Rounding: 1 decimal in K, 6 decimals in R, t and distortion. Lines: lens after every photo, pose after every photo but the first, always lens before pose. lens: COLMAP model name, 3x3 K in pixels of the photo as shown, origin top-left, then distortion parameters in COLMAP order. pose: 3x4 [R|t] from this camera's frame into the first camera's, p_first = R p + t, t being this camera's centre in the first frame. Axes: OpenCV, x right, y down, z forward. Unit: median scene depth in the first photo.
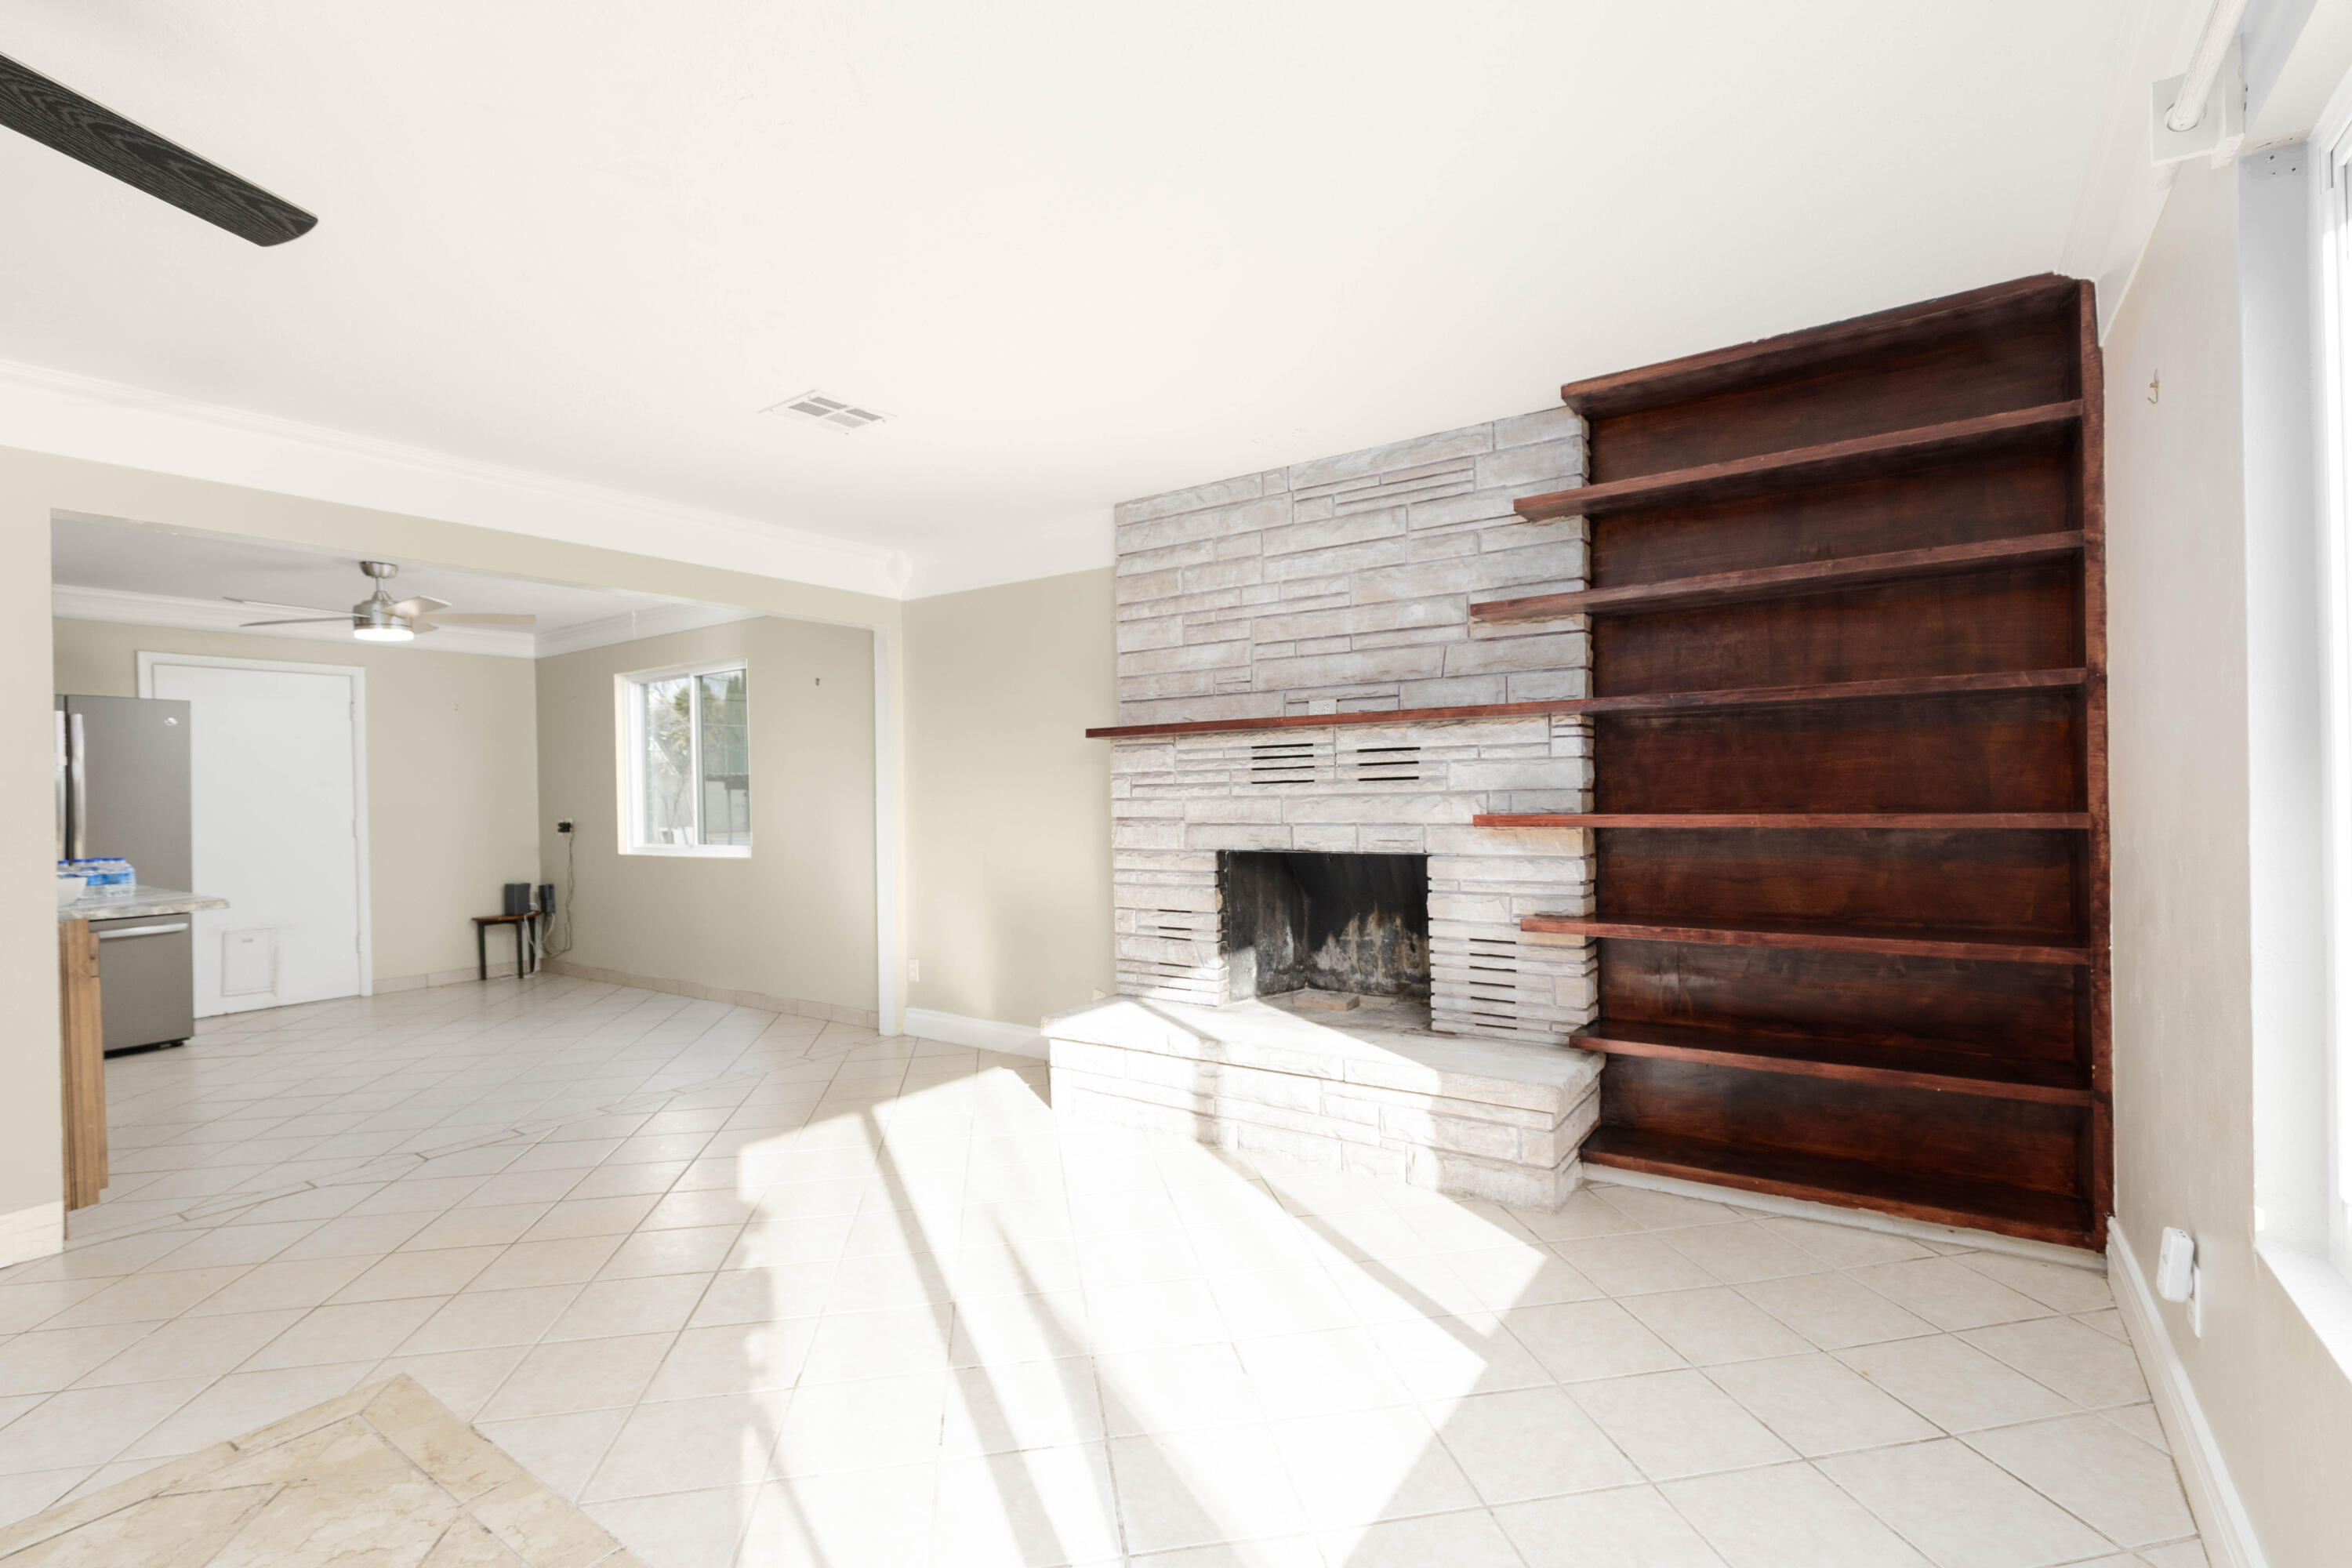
lens RADIAL K [[1047.5, 0, 1187.1], [0, 1047.5, 792.4], [0, 0, 1]] dist [0.008399, -0.002435]
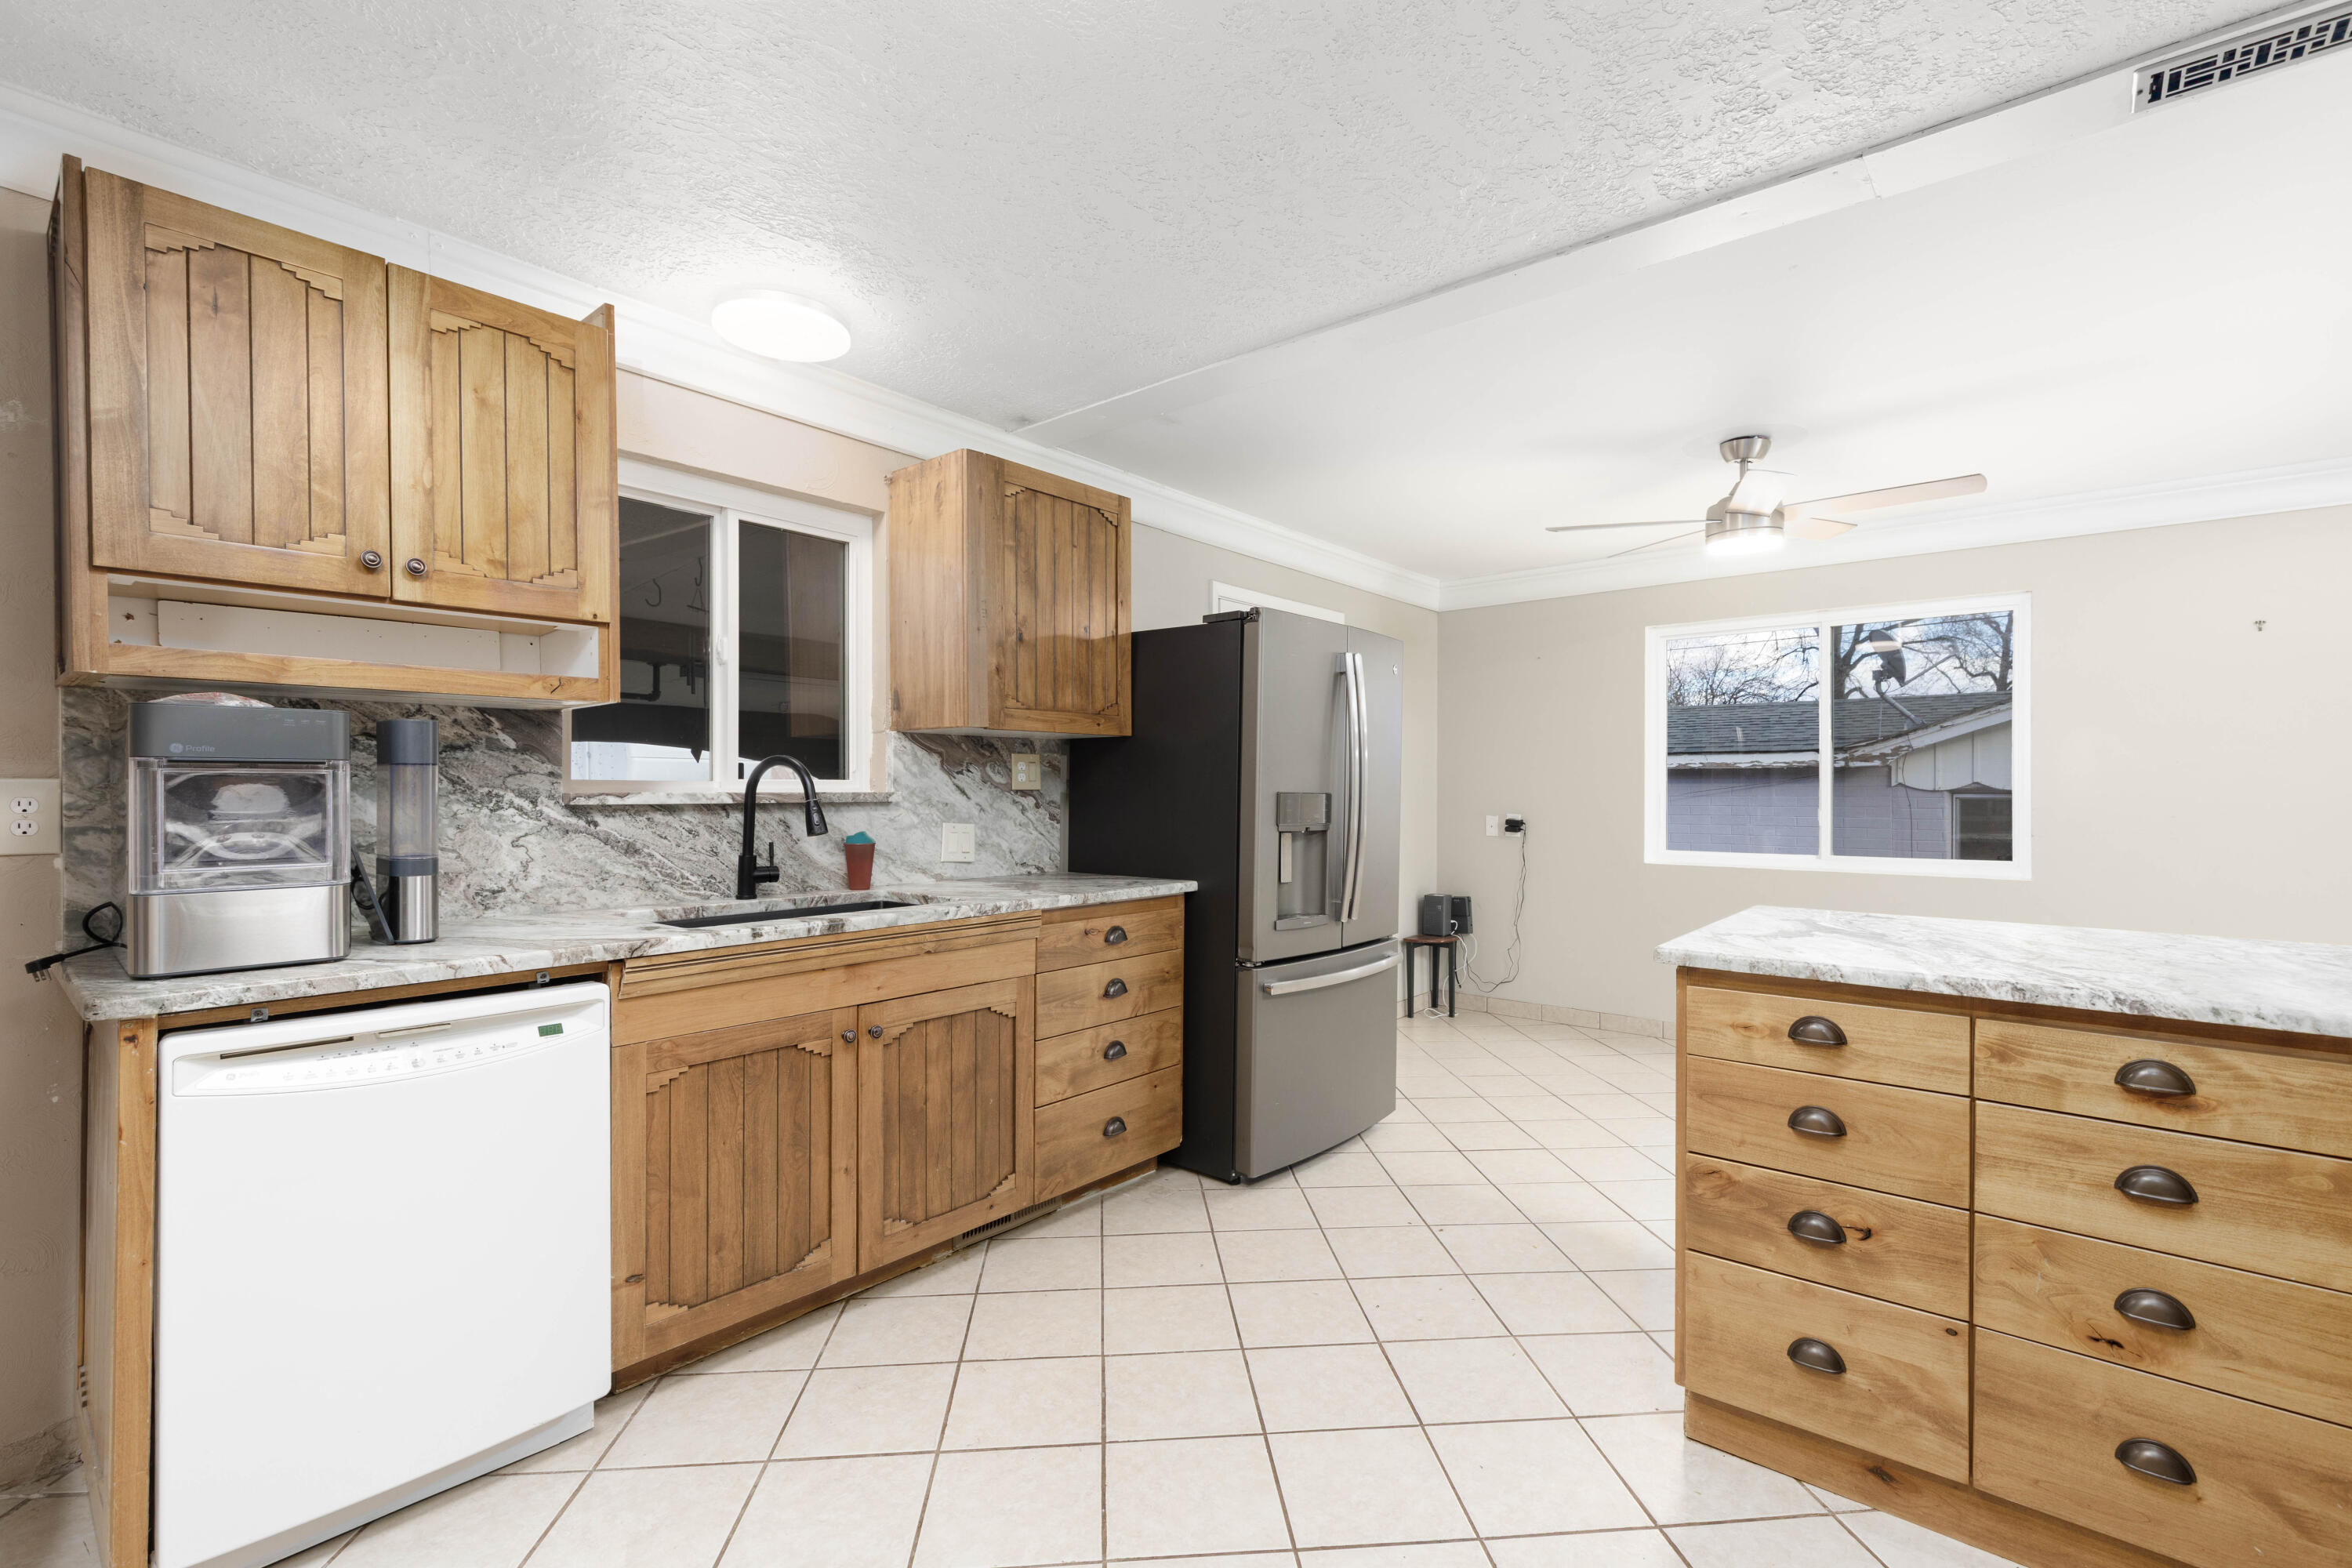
lens RADIAL K [[1047.5, 0, 1183.5], [0, 1047.5, 789.1], [0, 0, 1]] dist [0.008399, -0.002435]
pose [[0.994759, 0.023175, -0.099584, -1.449630], [-0.023552, 0.999719, -0.002609, 0.027180], [0.099496, 0.004940, 0.995026, 0.380447]]
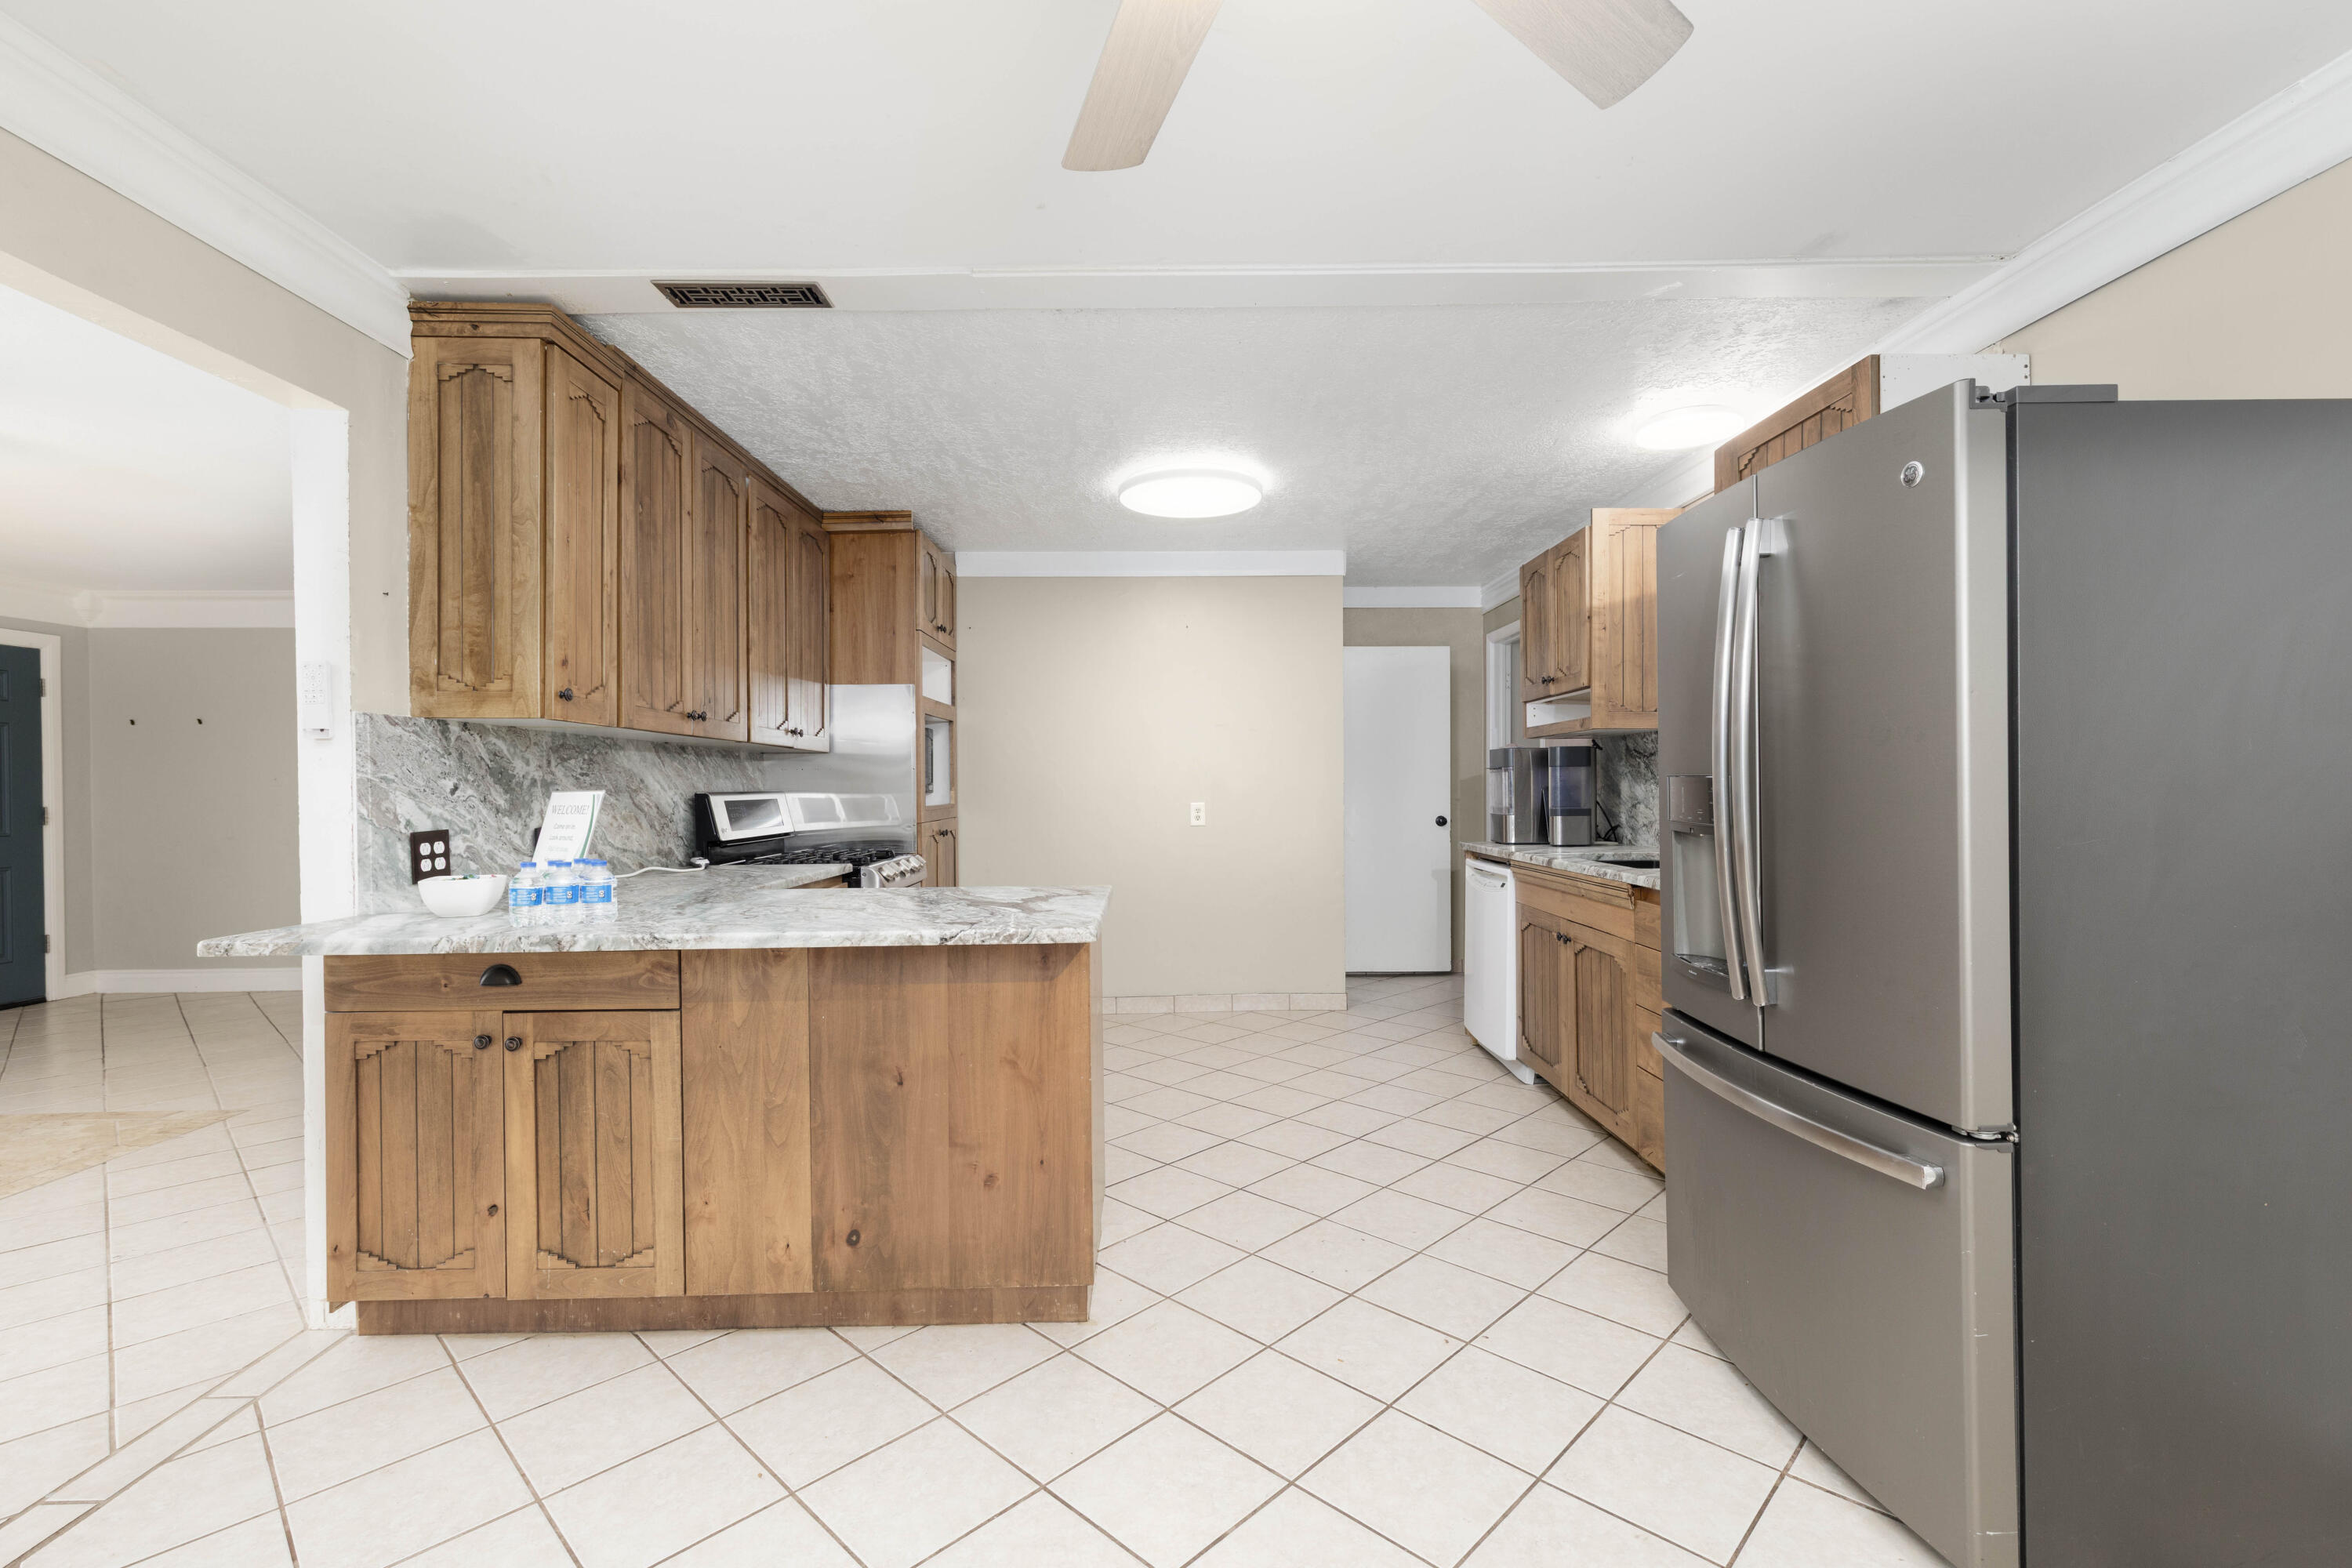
lens RADIAL K [[1047.5, 0, 1186.8], [0, 1047.5, 788.5], [0, 0, 1]] dist [0.008399, -0.002435]
pose [[-0.805848, 0.030657, -0.591329, -0.863683], [0.024264, 0.999530, 0.018753, 0.015448], [0.591625, 0.000764, -0.806213, 1.552069]]
